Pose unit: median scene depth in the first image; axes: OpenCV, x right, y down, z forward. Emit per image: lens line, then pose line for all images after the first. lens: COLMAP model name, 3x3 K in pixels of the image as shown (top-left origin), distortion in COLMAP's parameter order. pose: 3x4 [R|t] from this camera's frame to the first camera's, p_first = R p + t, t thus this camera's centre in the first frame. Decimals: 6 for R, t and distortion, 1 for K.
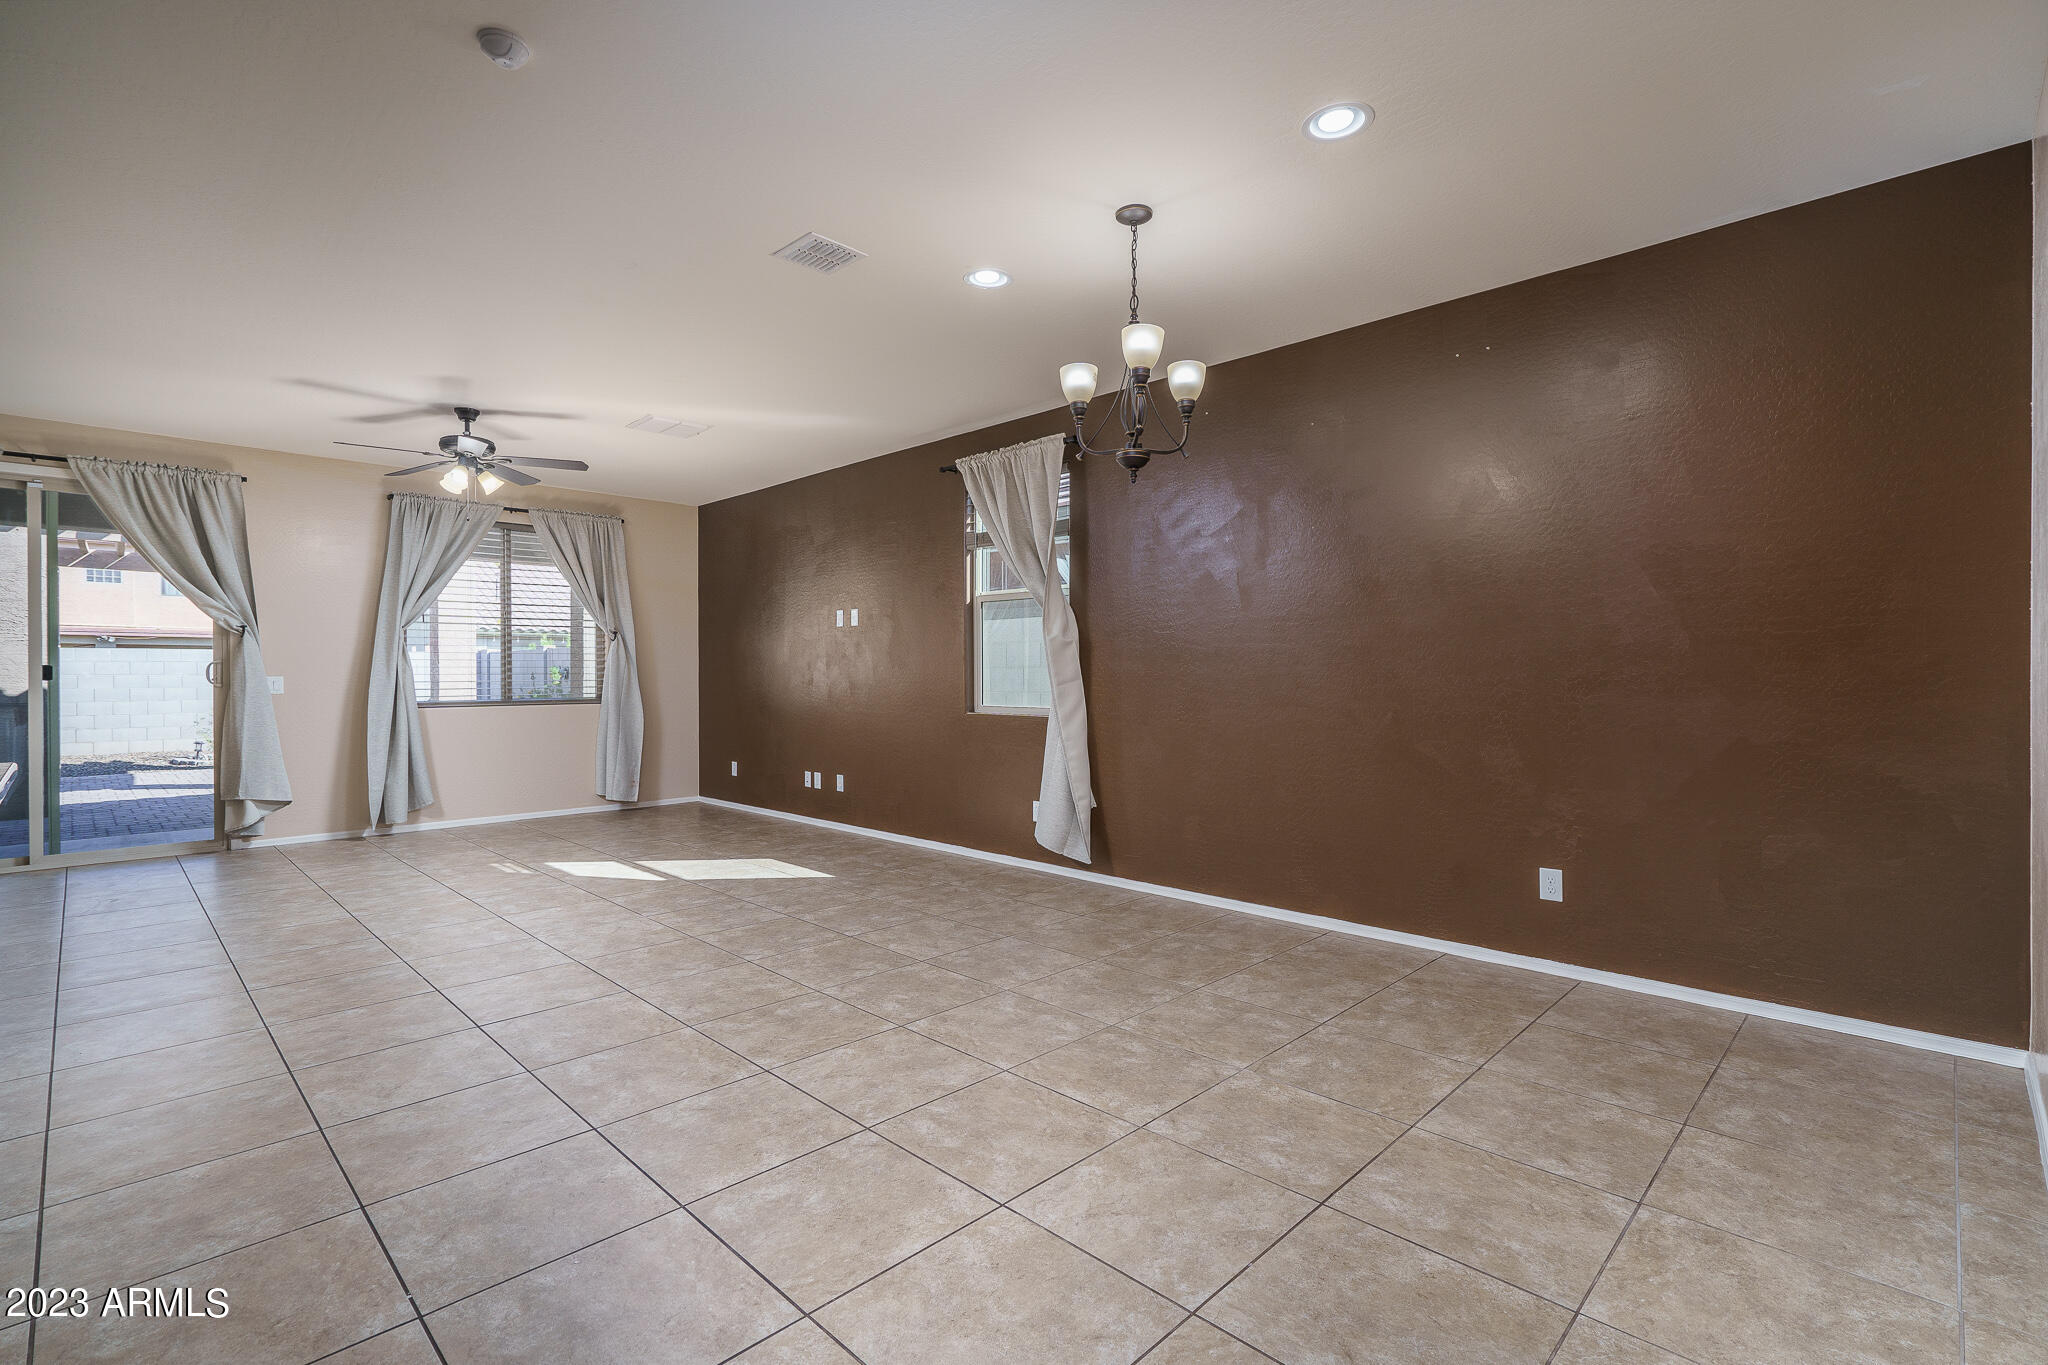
lens RADIAL K [[934.1, 0, 1024.0], [0, 934.1, 682.5], [0, 0, 1]] dist [0.001269, 0.001445]
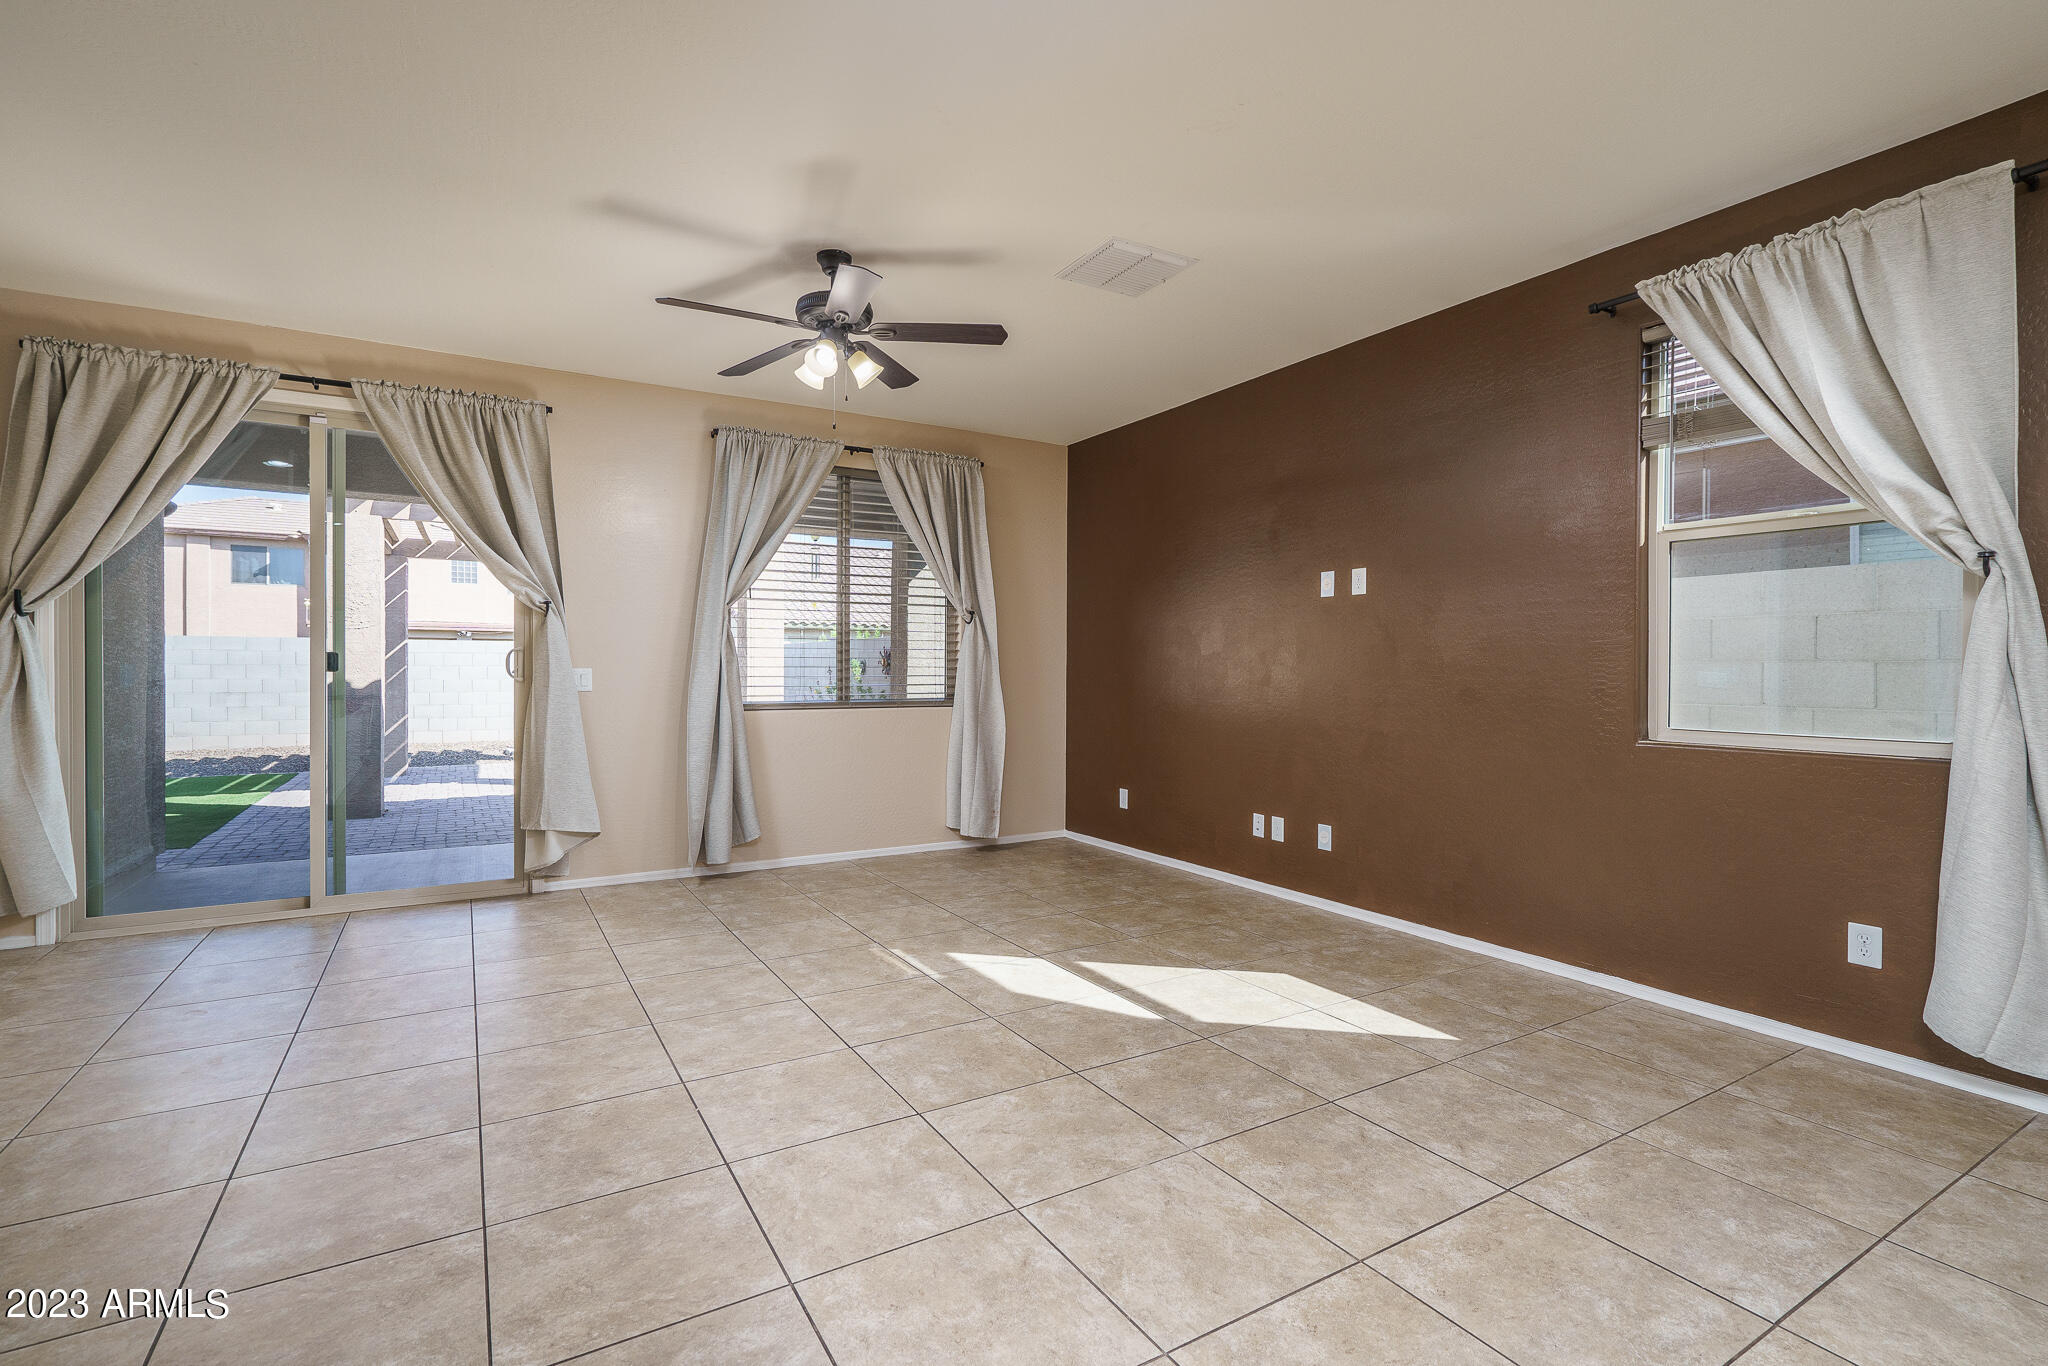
lens RADIAL K [[934.1, 0, 1024.0], [0, 934.1, 683.0], [0, 0, 1]] dist [0.001269, 0.001445]
pose [[0.969715, 0.009946, -0.244036, -0.291169], [-0.008600, 0.999941, 0.006580, -0.002795], [0.244087, -0.004283, 0.969744, 0.382775]]
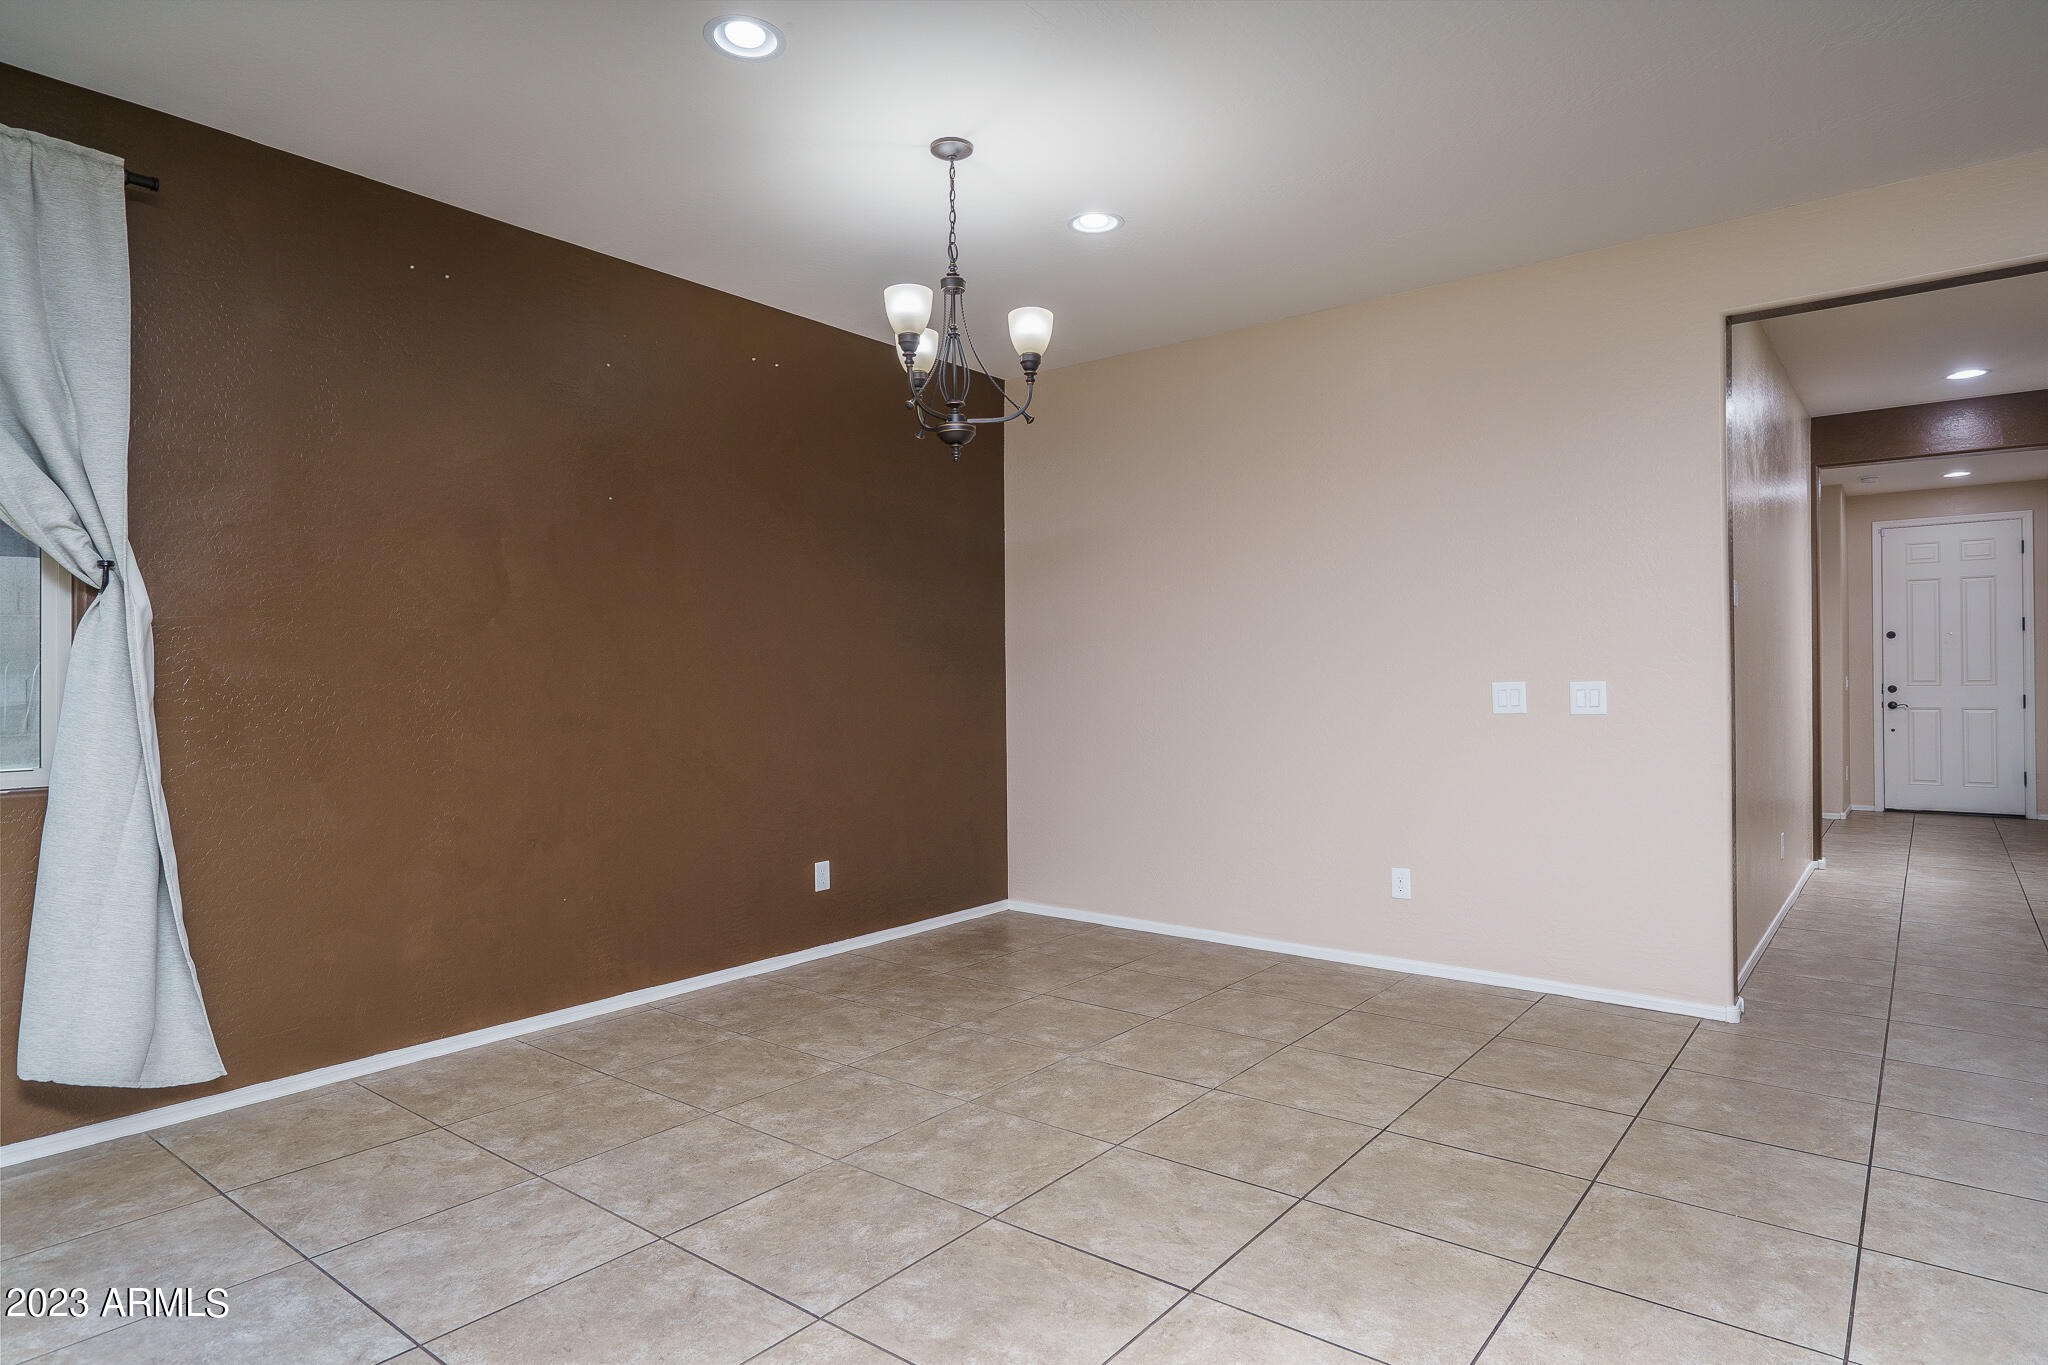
lens RADIAL K [[1138.6, 0, 1024.0], [0, 1138.6, 682.5], [0, 0, 1]] dist [0.007785, 0.001129]
pose [[-0.107775, 0.004041, 0.994167, -0.503044], [0.015349, 0.999879, -0.002400, -0.003198], [-0.994057, 0.015001, -0.107824, 0.571170]]
